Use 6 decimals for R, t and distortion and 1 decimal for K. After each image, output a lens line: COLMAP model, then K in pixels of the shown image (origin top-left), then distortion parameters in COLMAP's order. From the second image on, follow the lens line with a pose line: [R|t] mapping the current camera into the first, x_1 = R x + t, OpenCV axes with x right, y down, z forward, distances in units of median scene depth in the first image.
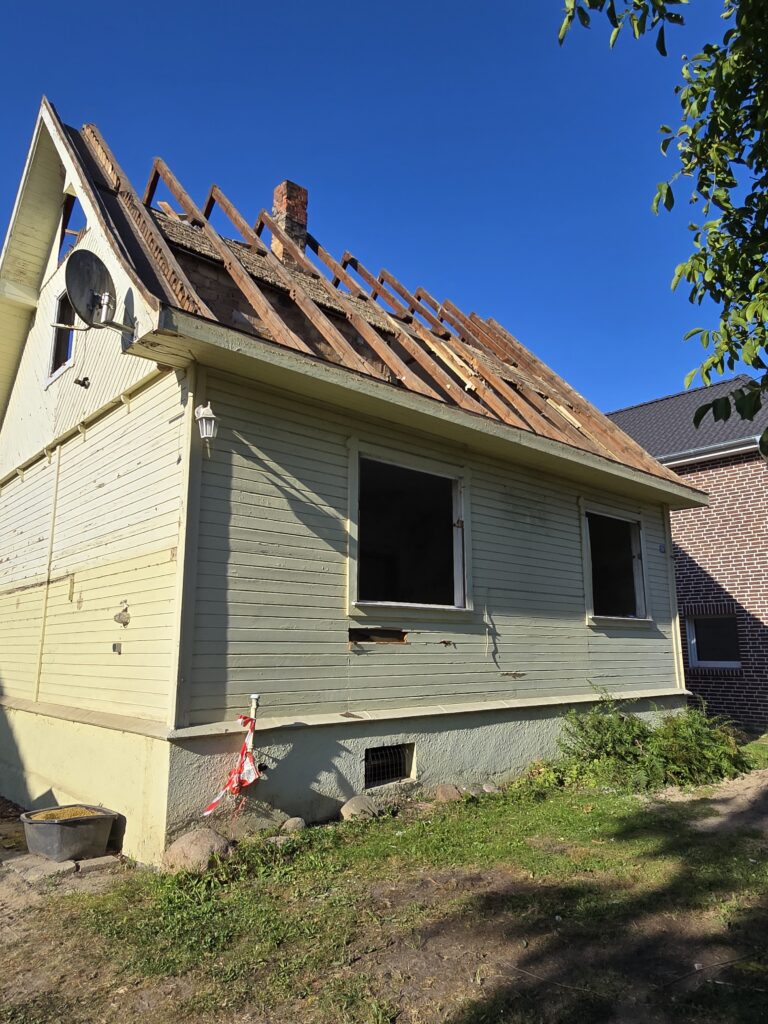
lens RADIAL K [[687.9, 0, 384.5], [0, 687.9, 518.0], [0, 0, 1]] dist [-0.000142, 0.000376]
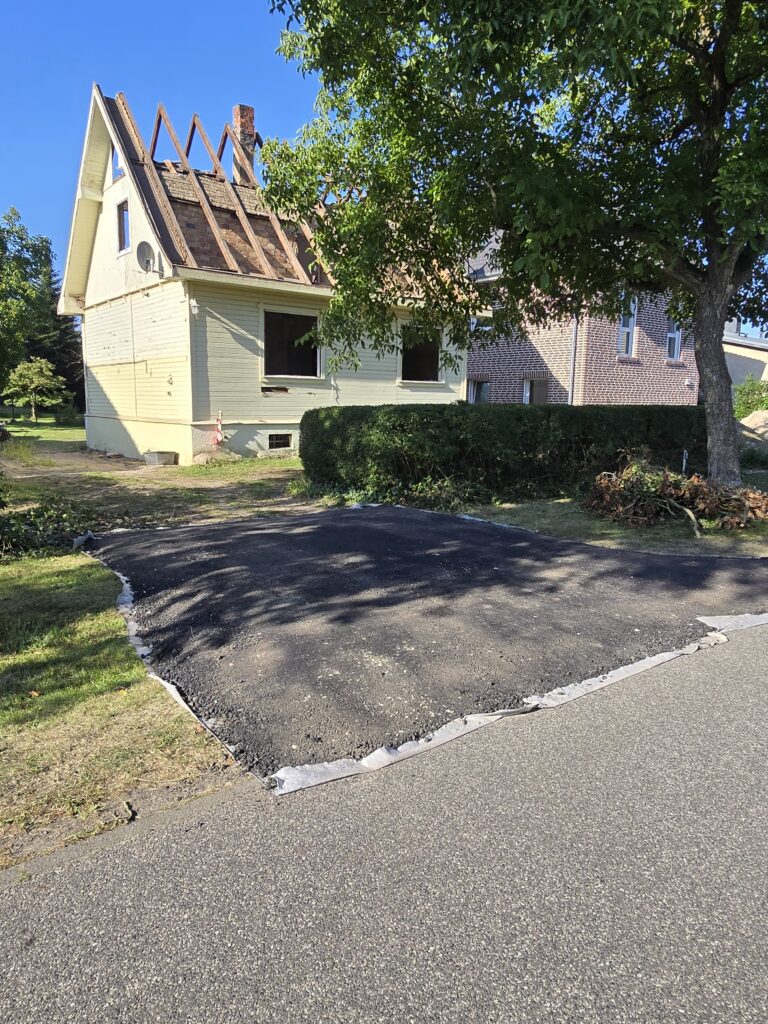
lens RADIAL K [[687.9, 0, 384.5], [0, 687.9, 518.0], [0, 0, 1]] dist [-0.000142, 0.000376]
pose [[0.998306, 0.023057, -0.053421, 0.536901], [-0.002723, 0.935640, 0.352944, -0.272571], [0.058121, -0.352201, 0.934118, -1.452030]]
